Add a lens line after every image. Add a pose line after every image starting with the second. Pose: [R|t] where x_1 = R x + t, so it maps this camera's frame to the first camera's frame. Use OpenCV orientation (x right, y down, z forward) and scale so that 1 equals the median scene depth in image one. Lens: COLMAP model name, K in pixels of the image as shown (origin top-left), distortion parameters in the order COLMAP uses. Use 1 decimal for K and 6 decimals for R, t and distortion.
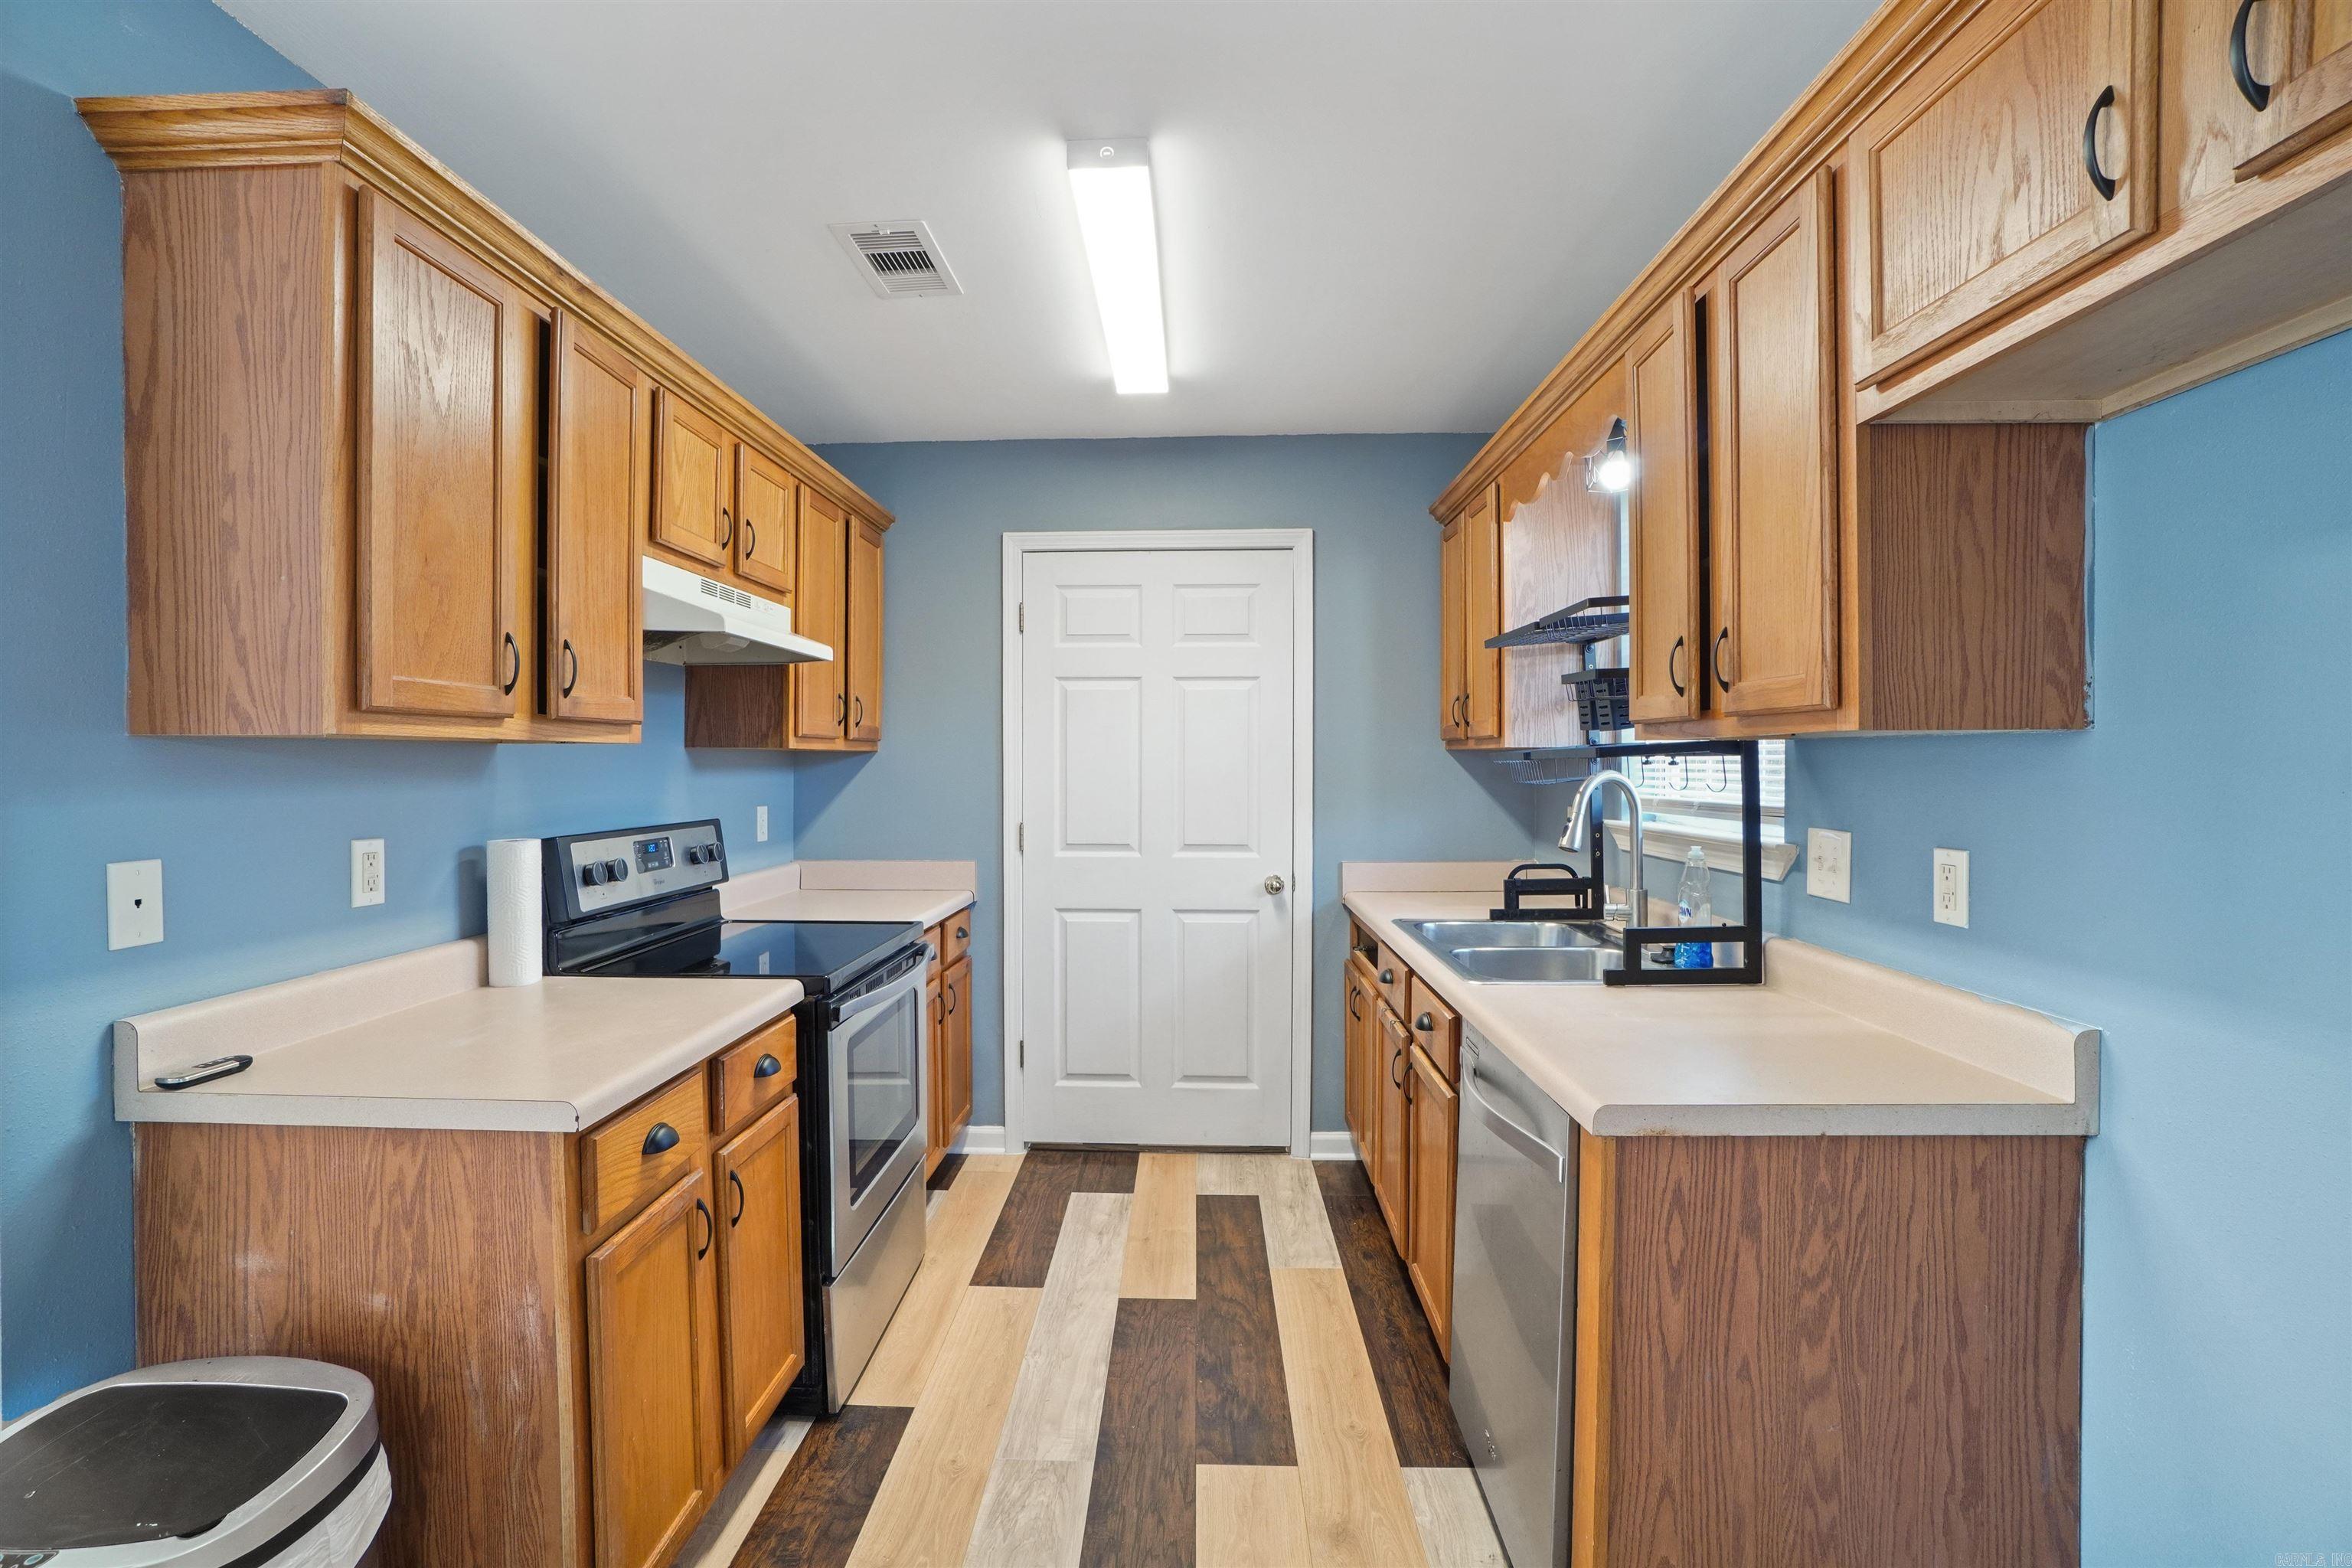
lens RADIAL K [[1066.3, 0, 1142.1], [0, 1066.3, 777.3], [0, 0, 1]] dist [-0.060328, 0.023007]
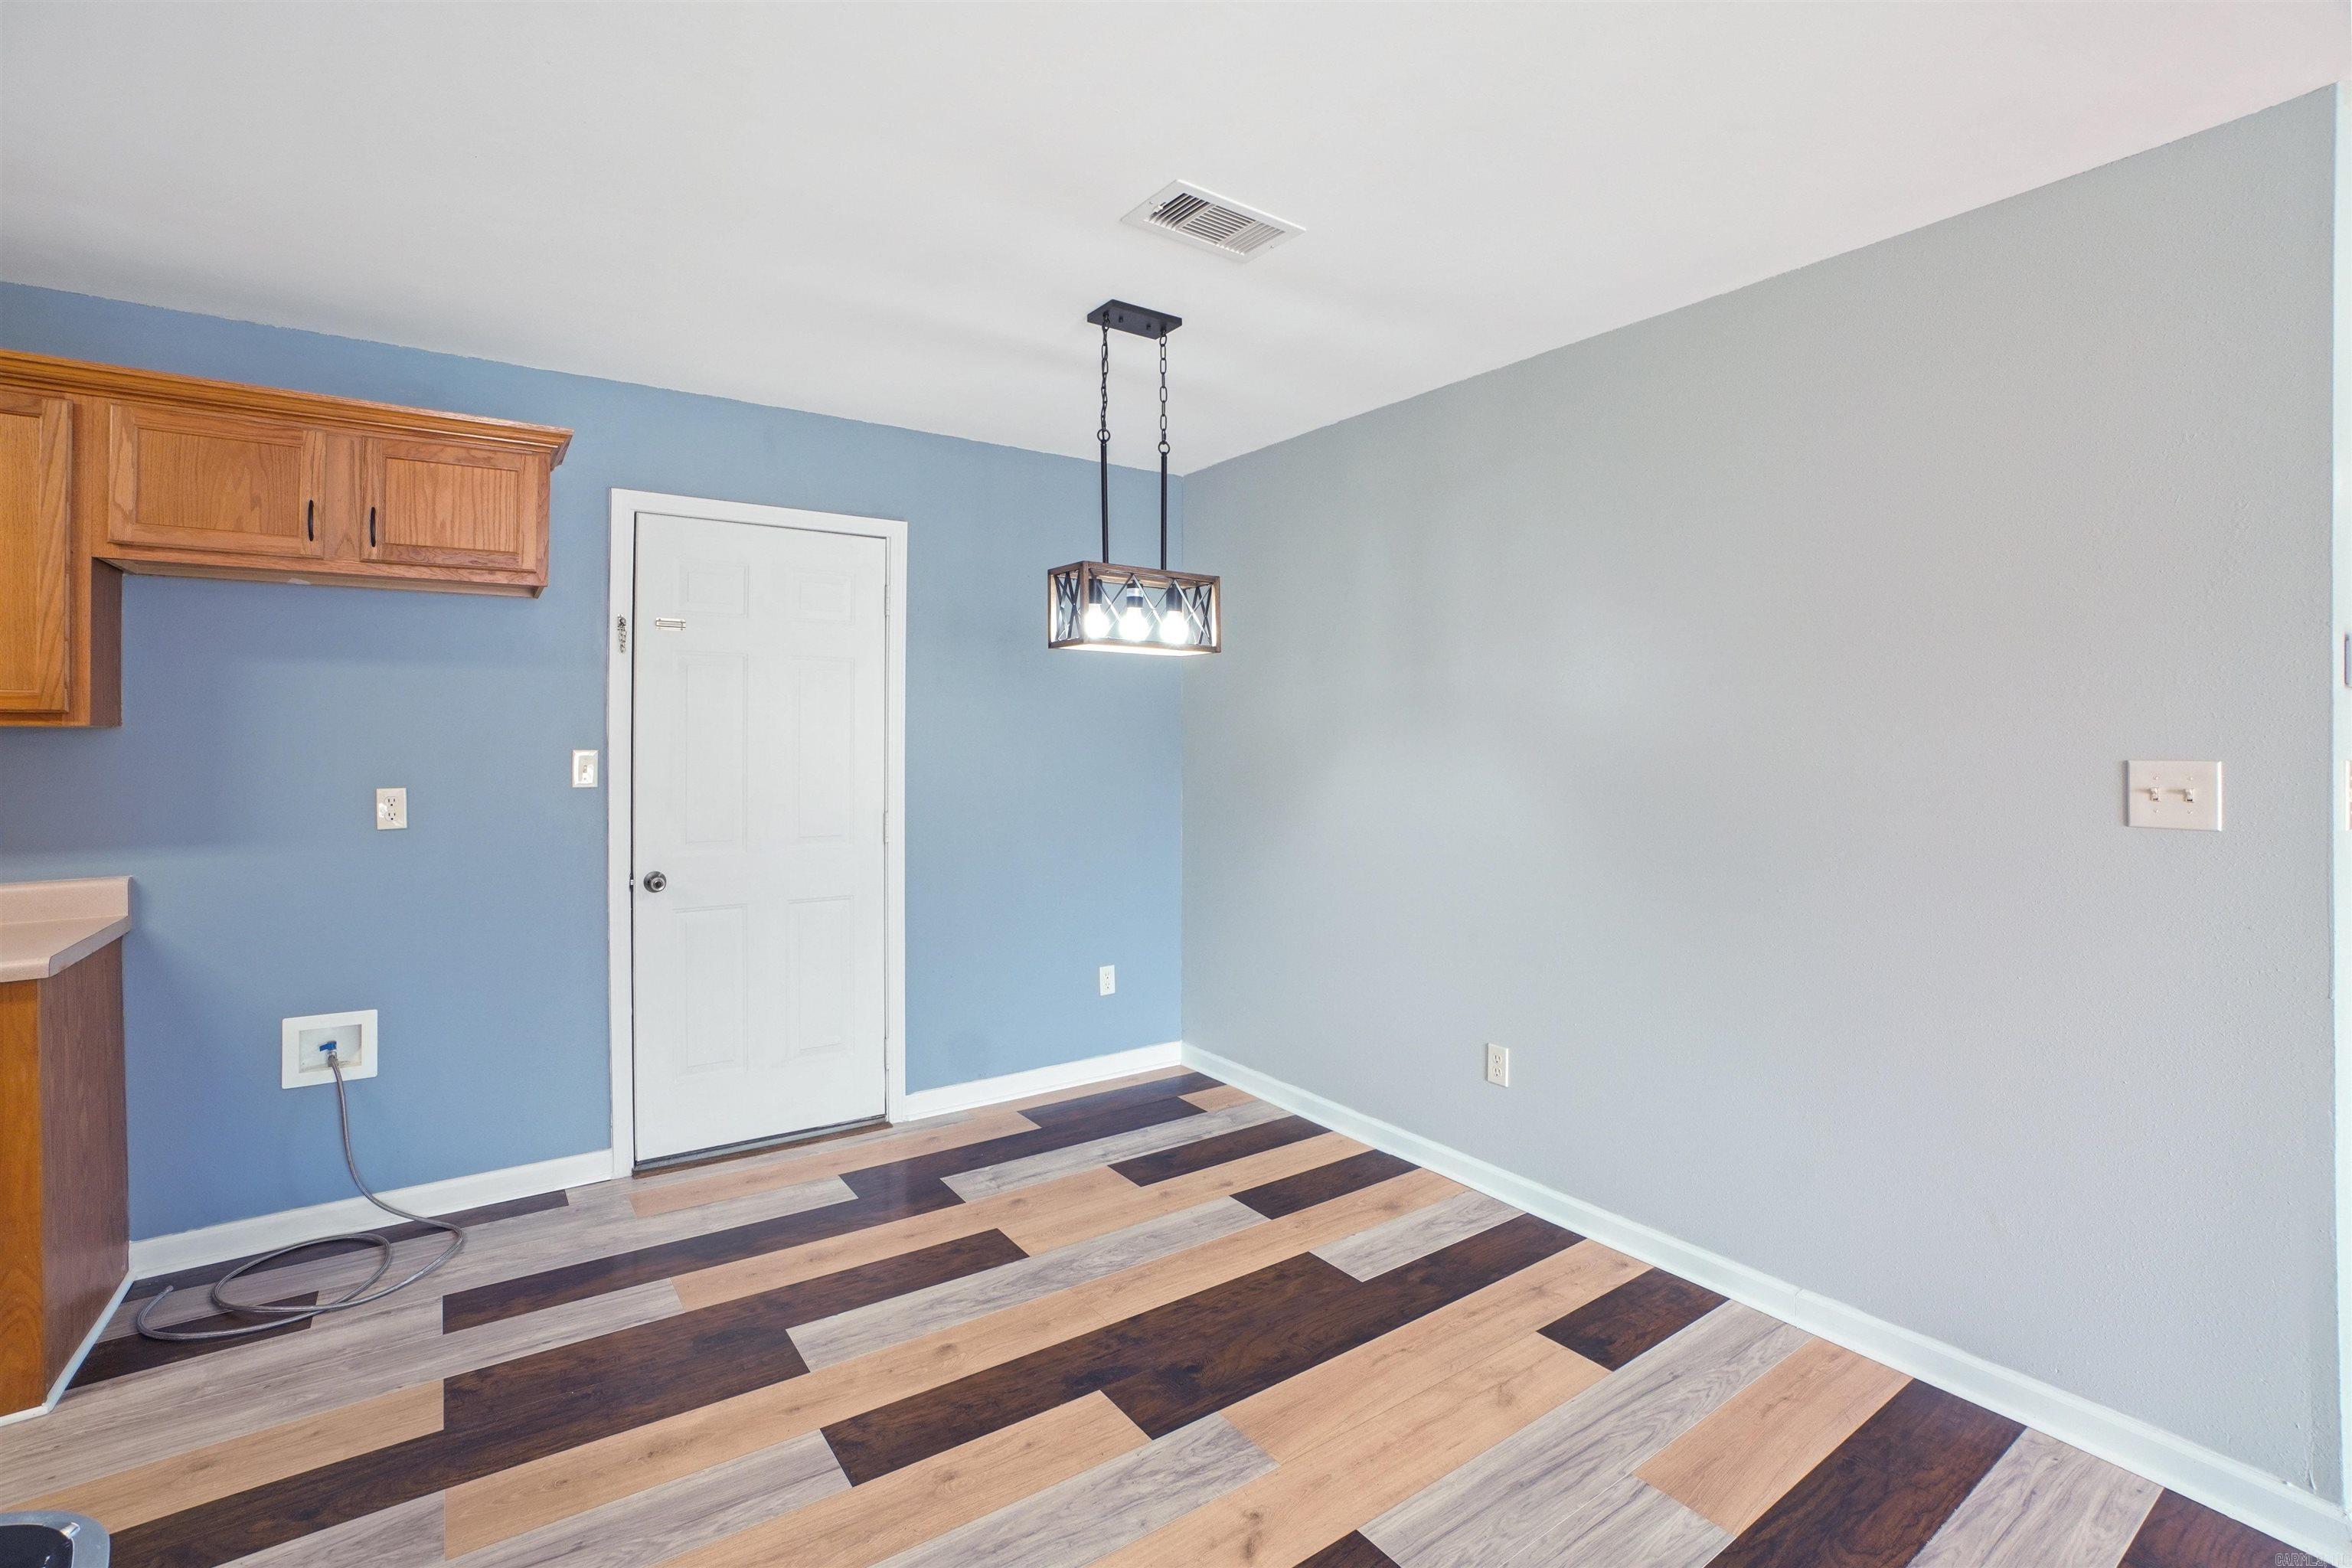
lens RADIAL K [[1061.2, 0, 1157.5], [0, 1061.2, 755.9], [0, 0, 1]] dist [-0.062265, 0.023533]
pose [[-0.615682, 0.000787, 0.787995, -1.759991], [0.022220, 0.999619, 0.016363, 0.020123], [-0.787682, 0.027584, -0.615465, 0.600665]]
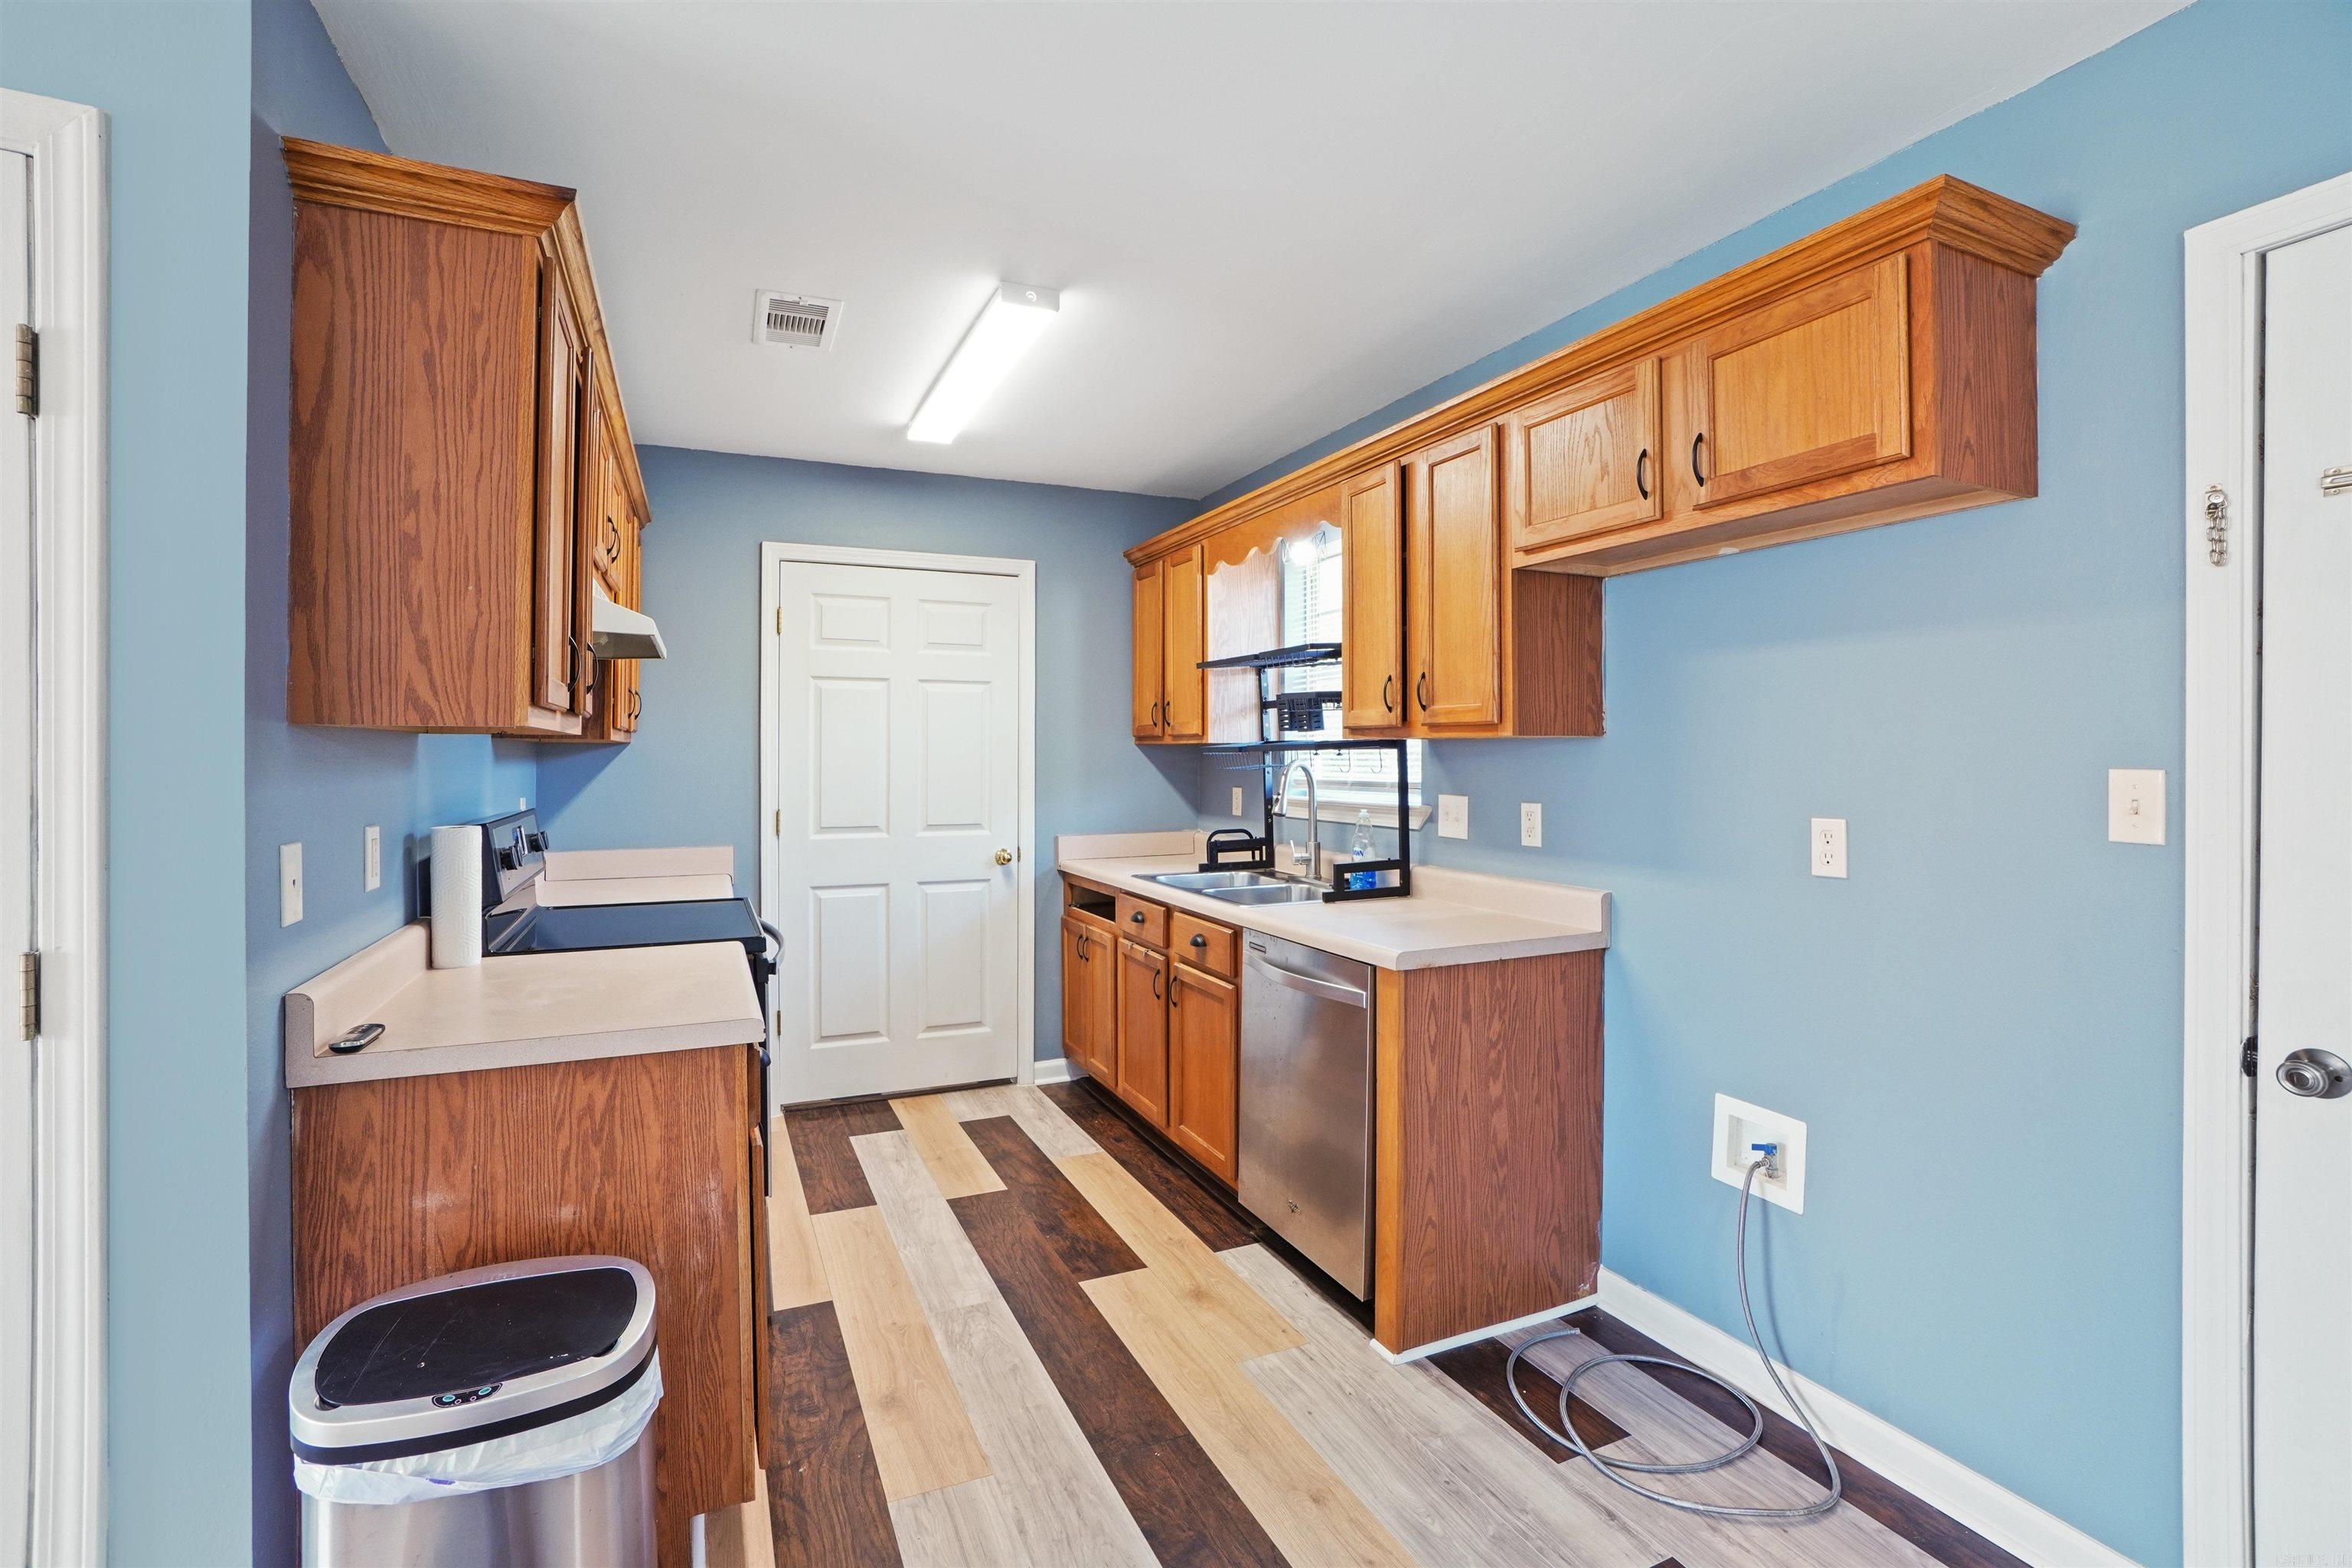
lens RADIAL K [[1061.2, 0, 1157.5], [0, 1061.2, 755.9], [0, 0, 1]] dist [-0.062265, 0.023533]
pose [[0.892575, 0.000706, 0.450898, -0.666472], [0.005373, 0.999911, -0.012202, 0.009164], [-0.450867, 0.013314, 0.892492, -0.350327]]
